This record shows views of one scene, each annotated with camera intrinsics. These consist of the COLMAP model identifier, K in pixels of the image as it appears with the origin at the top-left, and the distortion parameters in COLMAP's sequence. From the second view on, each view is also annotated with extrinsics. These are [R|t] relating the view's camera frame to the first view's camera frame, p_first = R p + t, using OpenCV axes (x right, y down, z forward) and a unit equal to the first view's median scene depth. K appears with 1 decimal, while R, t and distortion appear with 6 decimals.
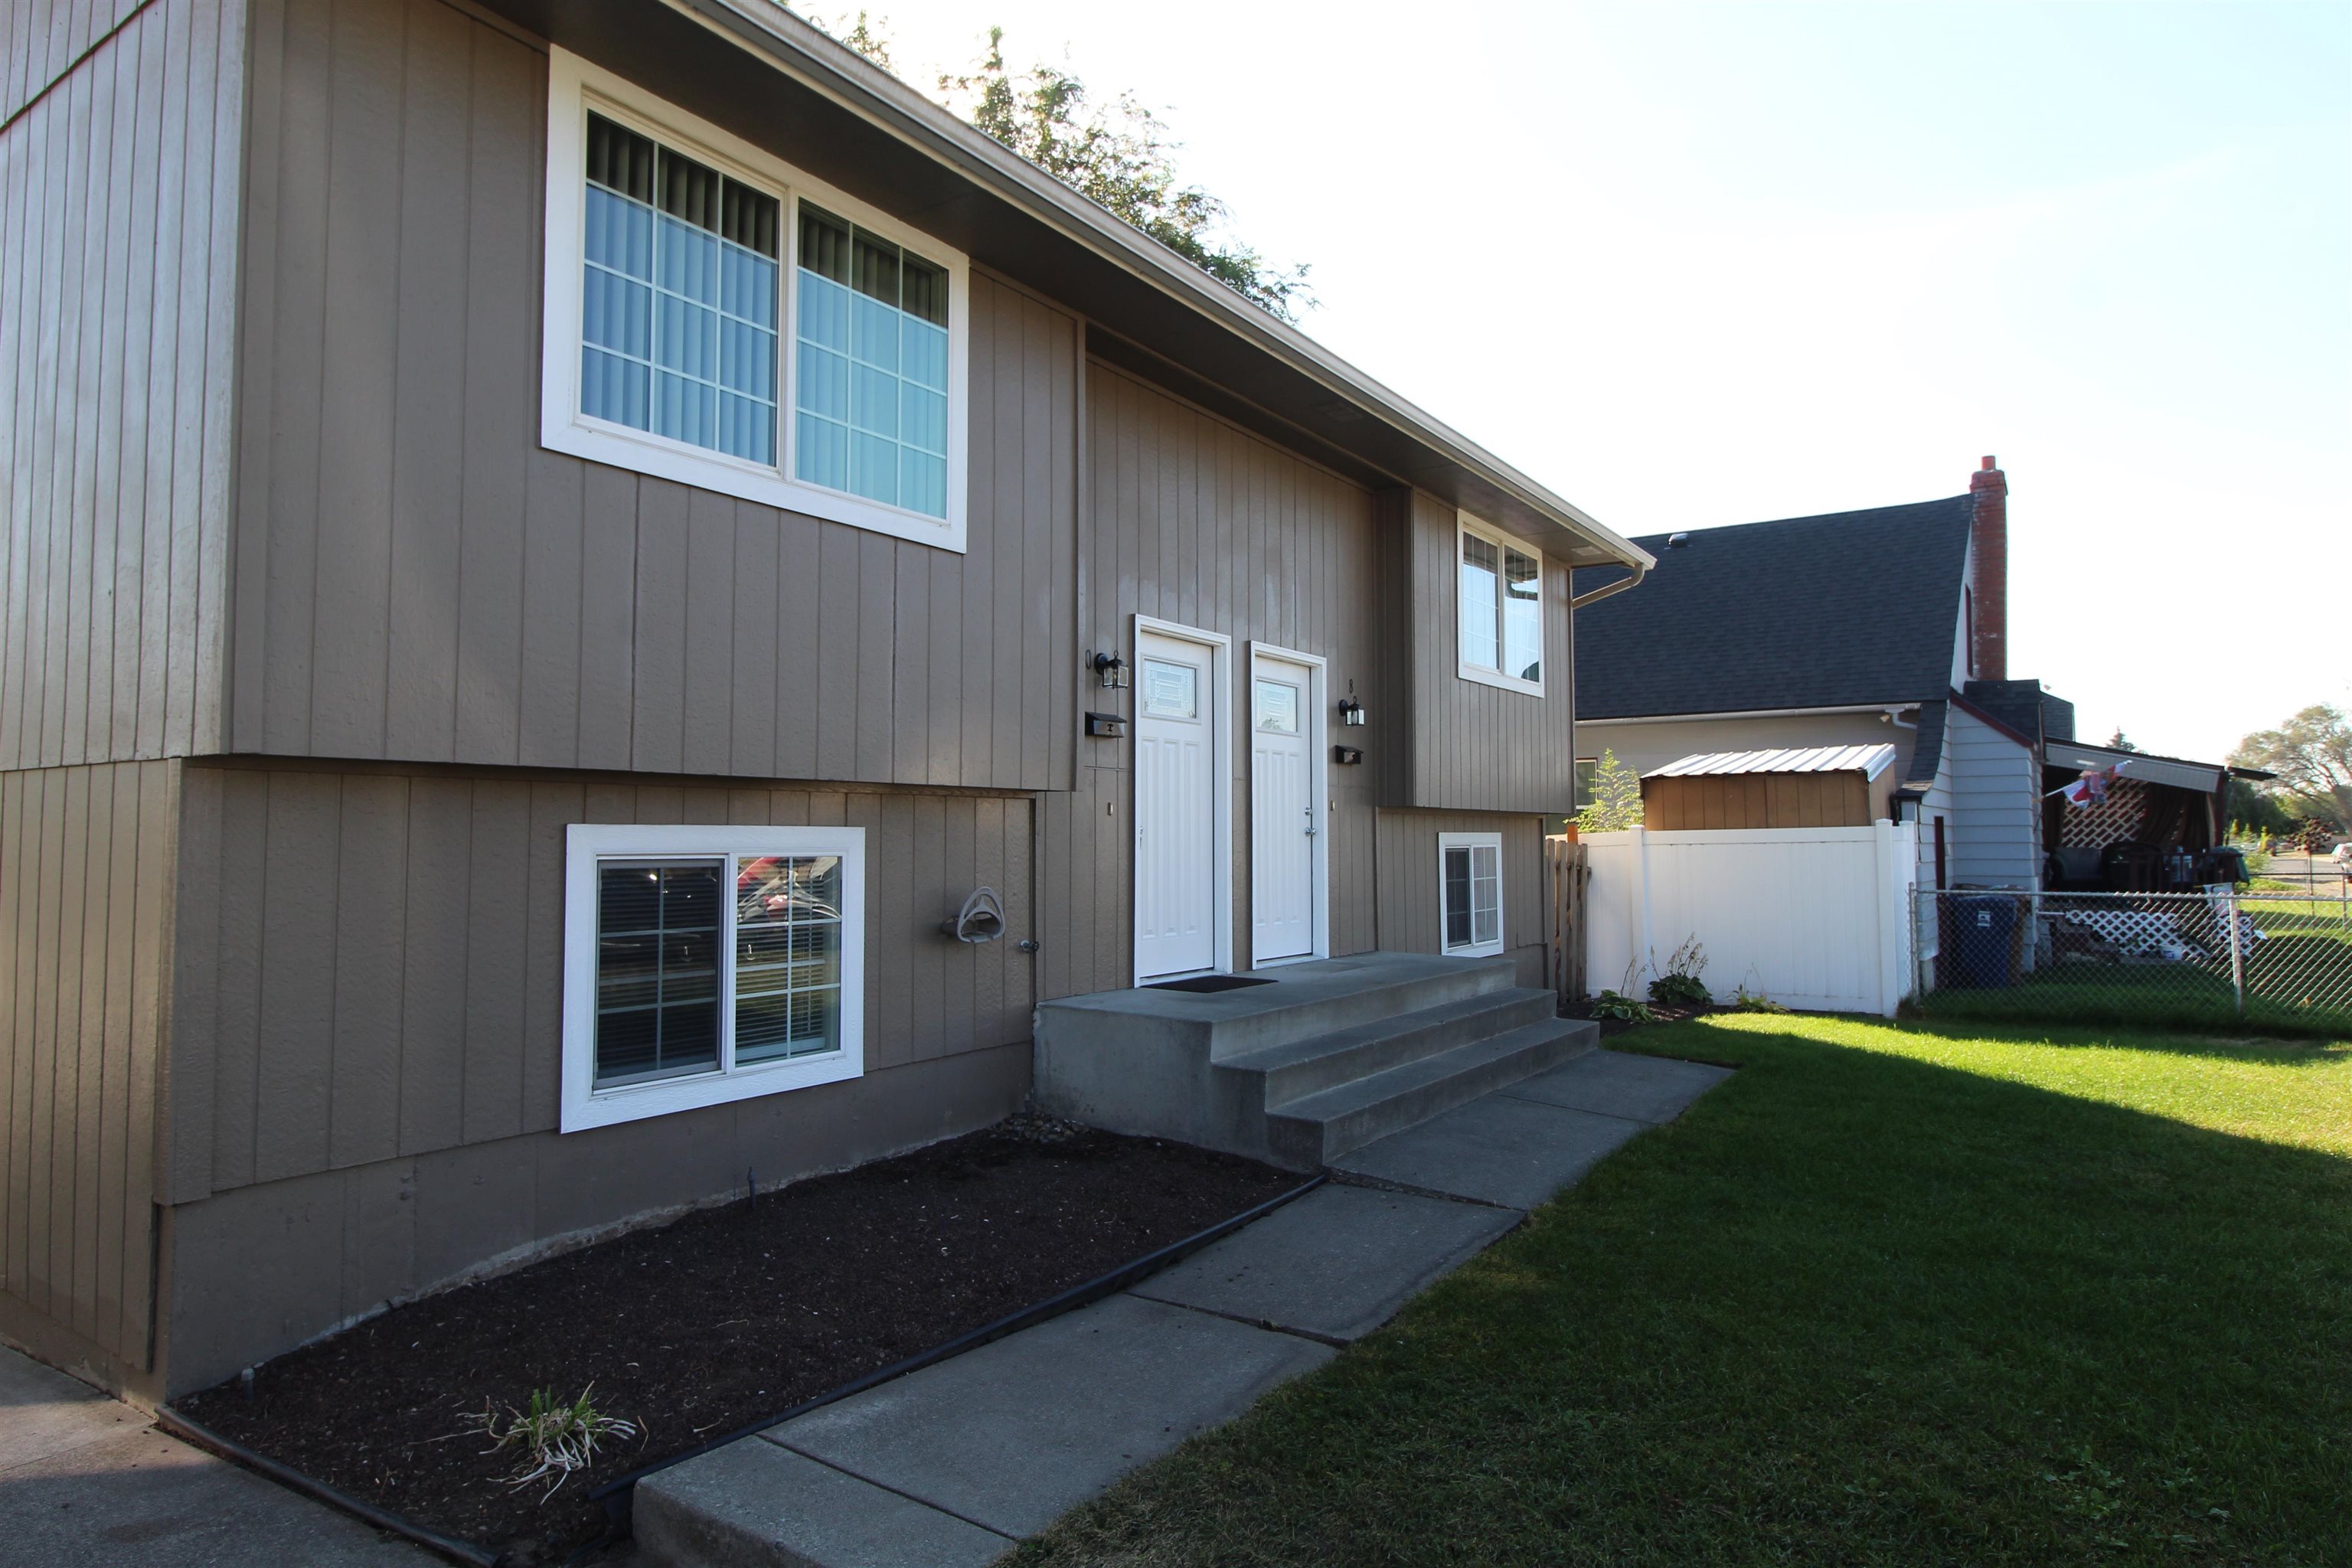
lens RADIAL K [[1350.7, 0, 1193.1], [0, 1350.7, 766.4], [0, 0, 1]] dist [0.008365, -0.012751]
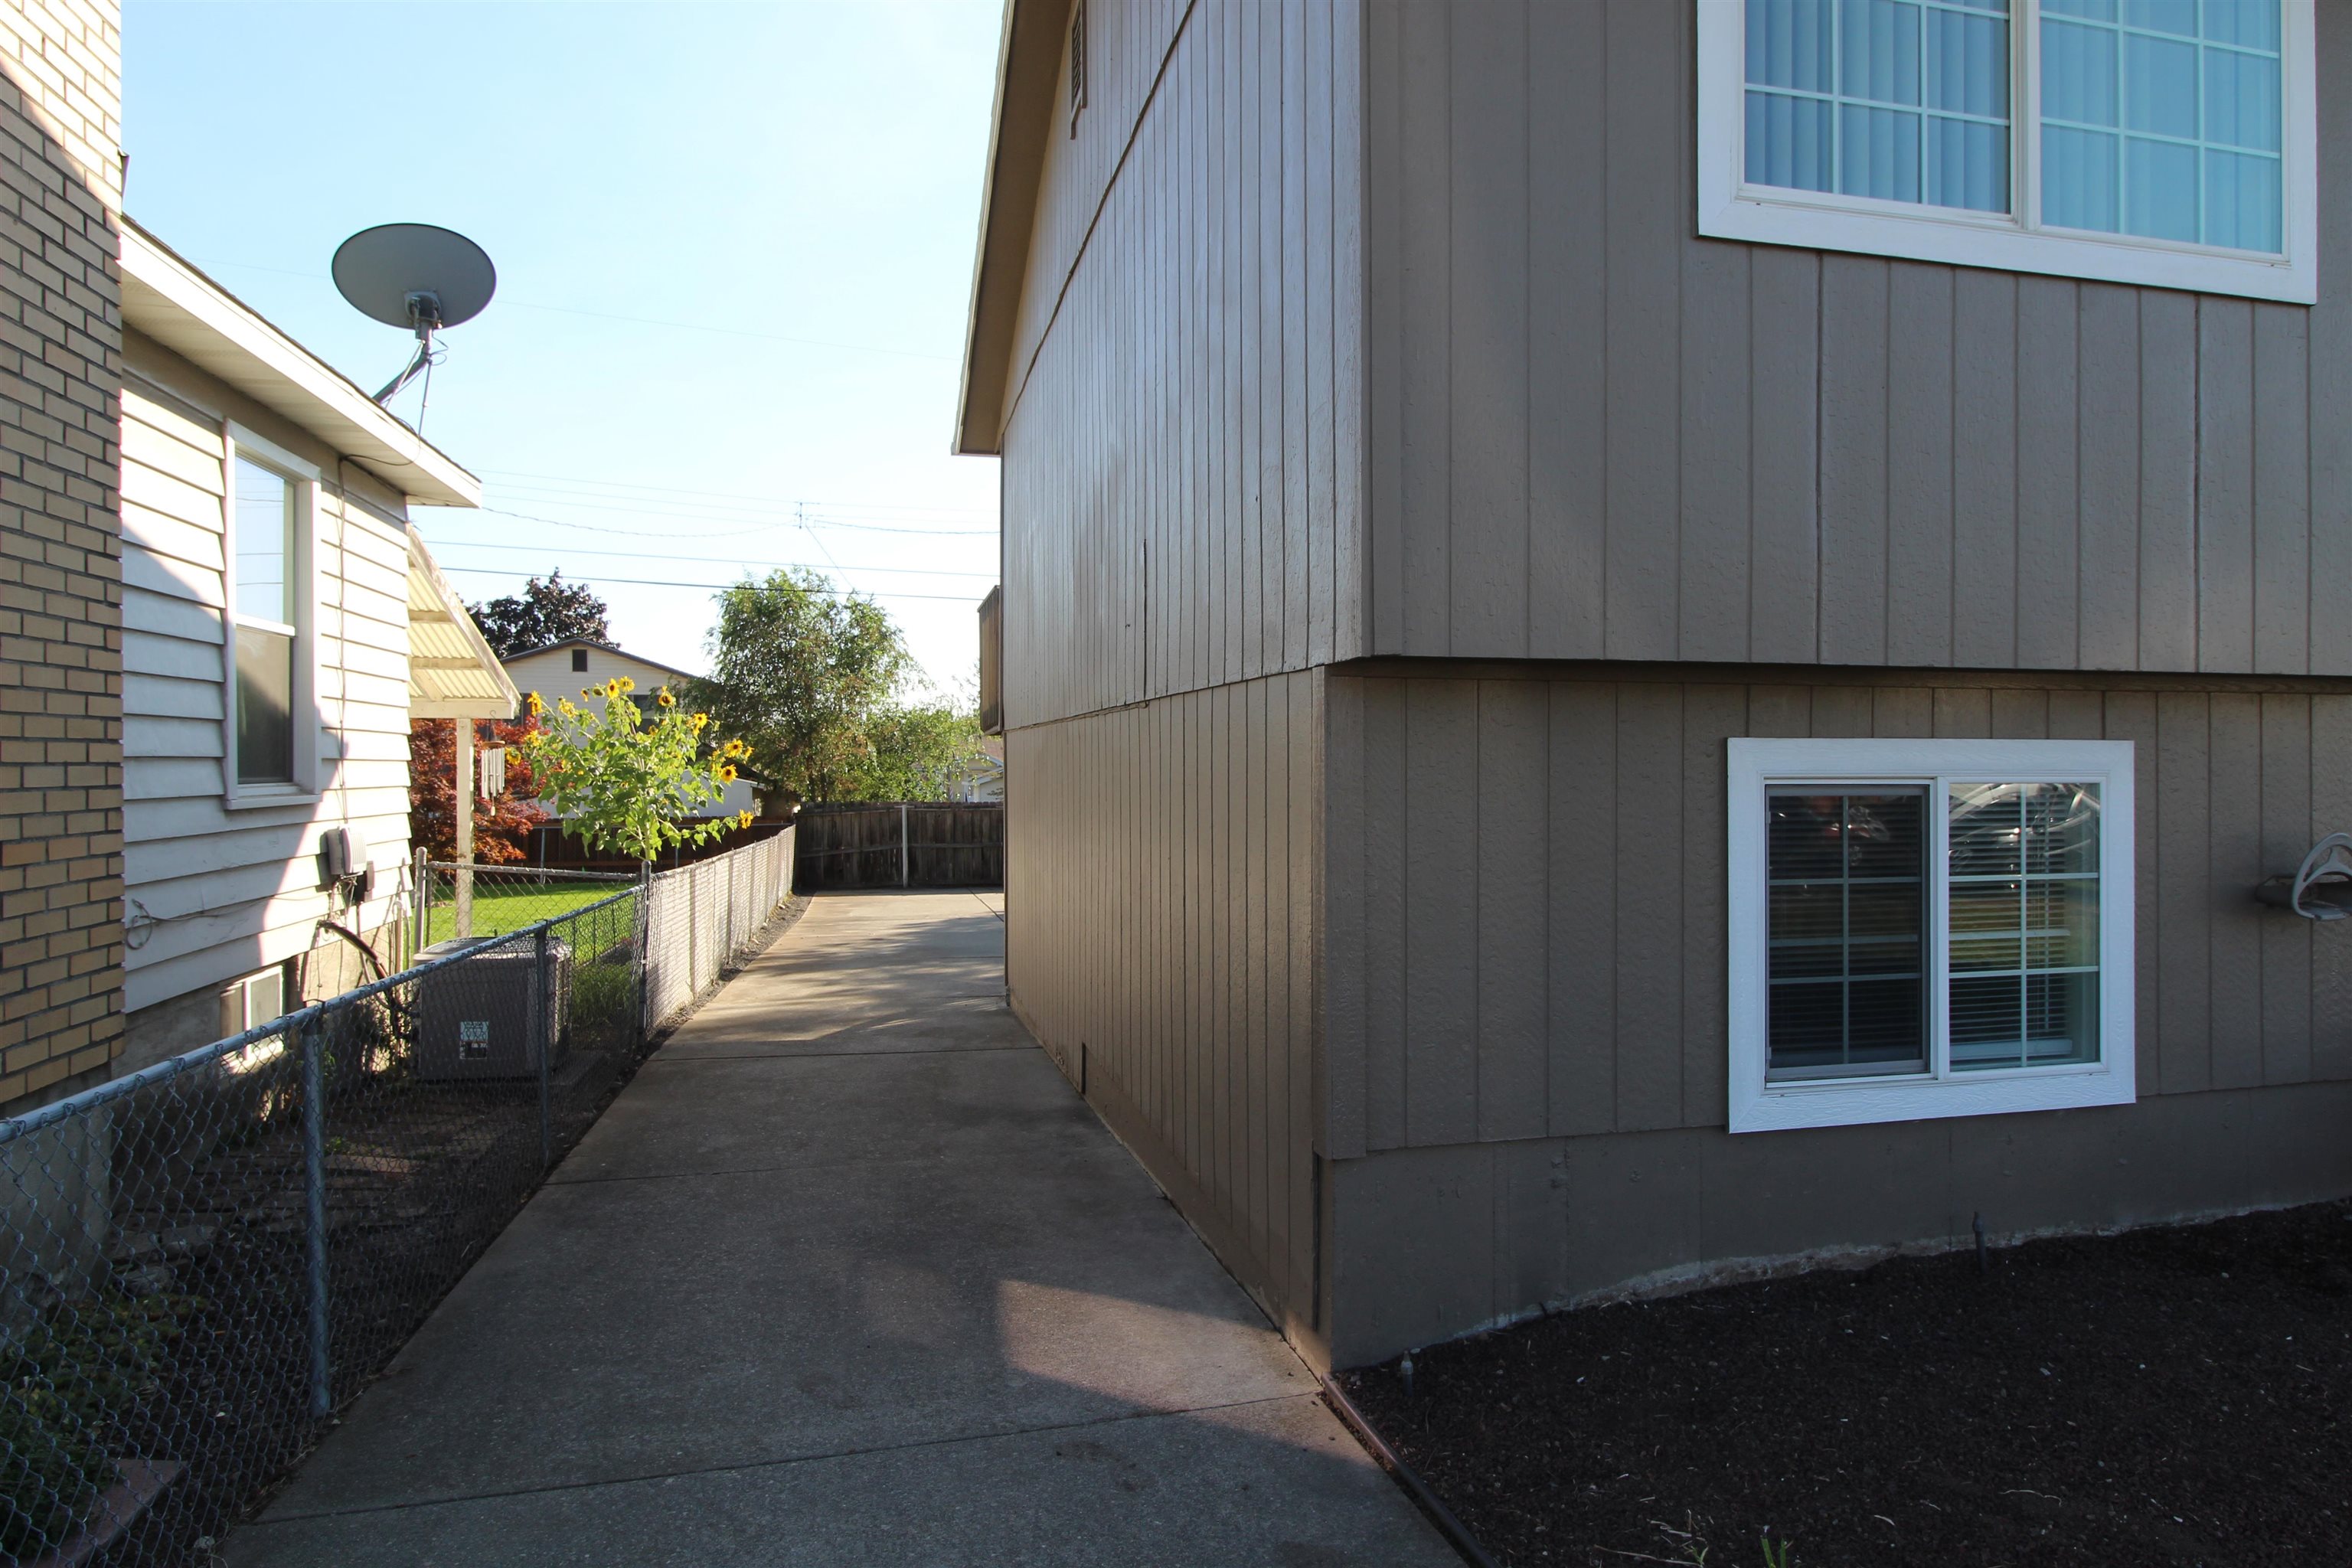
lens RADIAL K [[1350.7, 0, 1193.1], [0, 1350.7, 766.4], [0, 0, 1]] dist [0.008365, -0.012751]
pose [[0.744365, 0.003825, -0.667763, -0.180197], [0.034656, 0.998415, 0.044350, 0.014586], [0.666874, -0.056154, 0.743052, 0.228299]]
